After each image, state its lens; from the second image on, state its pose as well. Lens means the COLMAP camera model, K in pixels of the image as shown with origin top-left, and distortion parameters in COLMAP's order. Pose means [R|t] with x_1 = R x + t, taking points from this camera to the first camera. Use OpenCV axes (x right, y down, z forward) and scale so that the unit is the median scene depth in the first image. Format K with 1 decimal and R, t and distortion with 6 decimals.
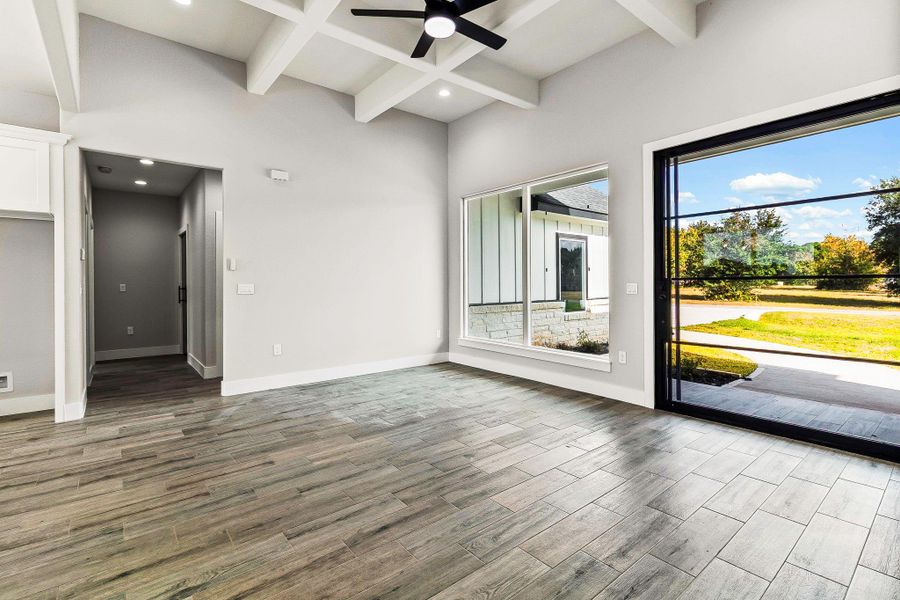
lens RADIAL K [[418.2, 0, 448.6], [0, 418.2, 284.3], [0, 0, 1]] dist [-0.000157, -0.000254]
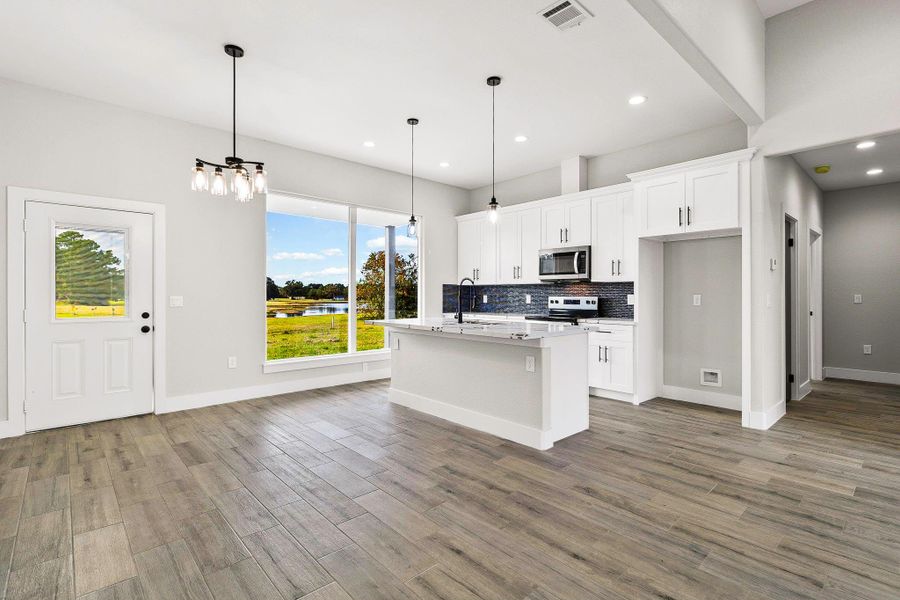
lens RADIAL K [[422.9, 0, 459.7], [0, 422.9, 292.9], [0, 0, 1]] dist [0.000469, -0.000037]
pose [[0.071690, -0.000036, -0.997427, 0.083032], [-0.003469, 0.999994, -0.000286, -0.000286], [0.997421, 0.003480, 0.071689, 0.253883]]
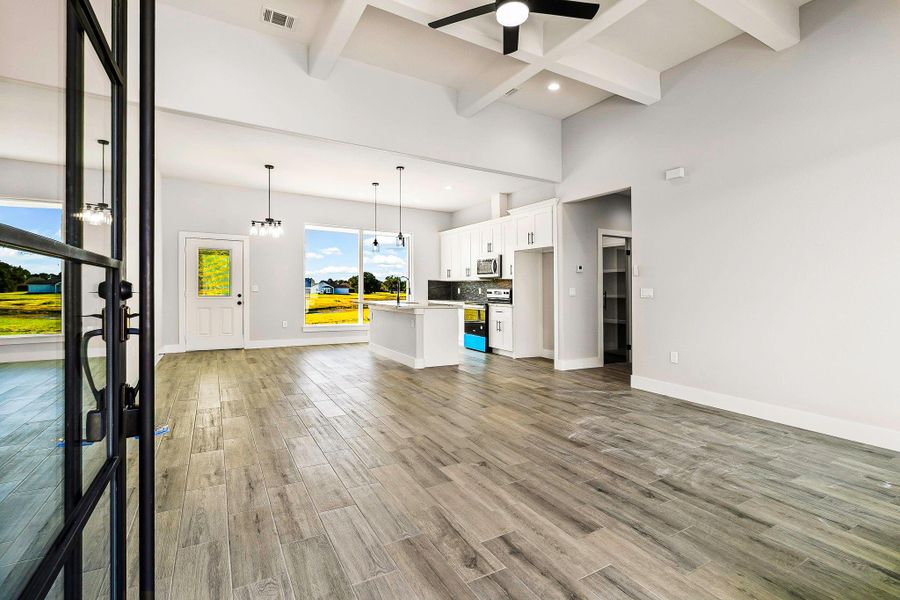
lens RADIAL K [[412.7, 0, 457.5], [0, 412.7, 299.0], [0, 0, 1]] dist [0.000261, -0.000032]
pose [[-0.146110, 0.025182, -0.988948, 0.926191], [-0.014935, 0.999506, 0.027658, 0.006734], [0.989156, 0.018811, -0.145662, 1.010534]]
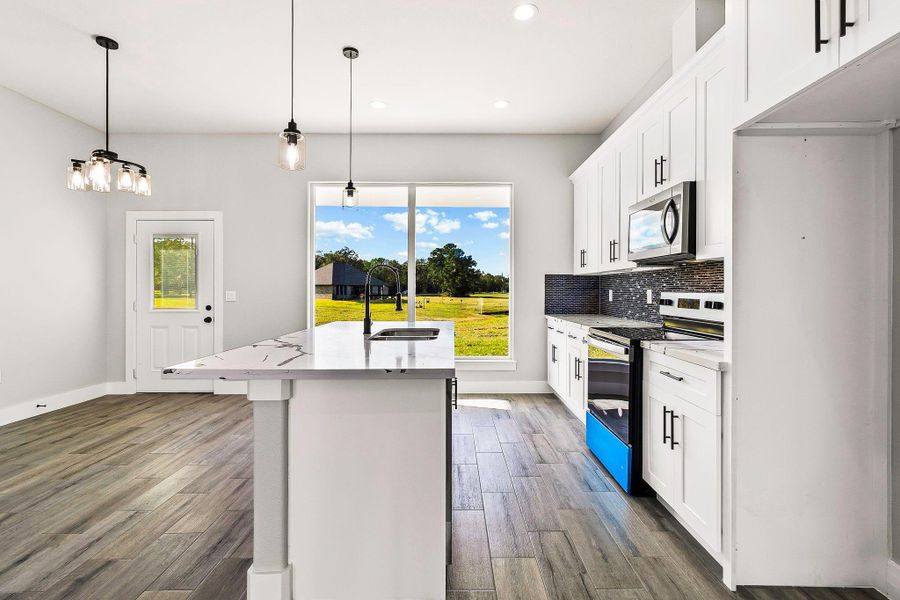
lens RADIAL K [[413.4, 0, 453.2], [0, 413.4, 291.2], [0, 0, 1]] dist [0.001400, 0.000088]
pose [[-0.627008, 0.009870, -0.778950, -0.722072], [0.003514, 0.999945, 0.009842, -0.000135], [0.779005, 0.003434, -0.627009, 1.040260]]
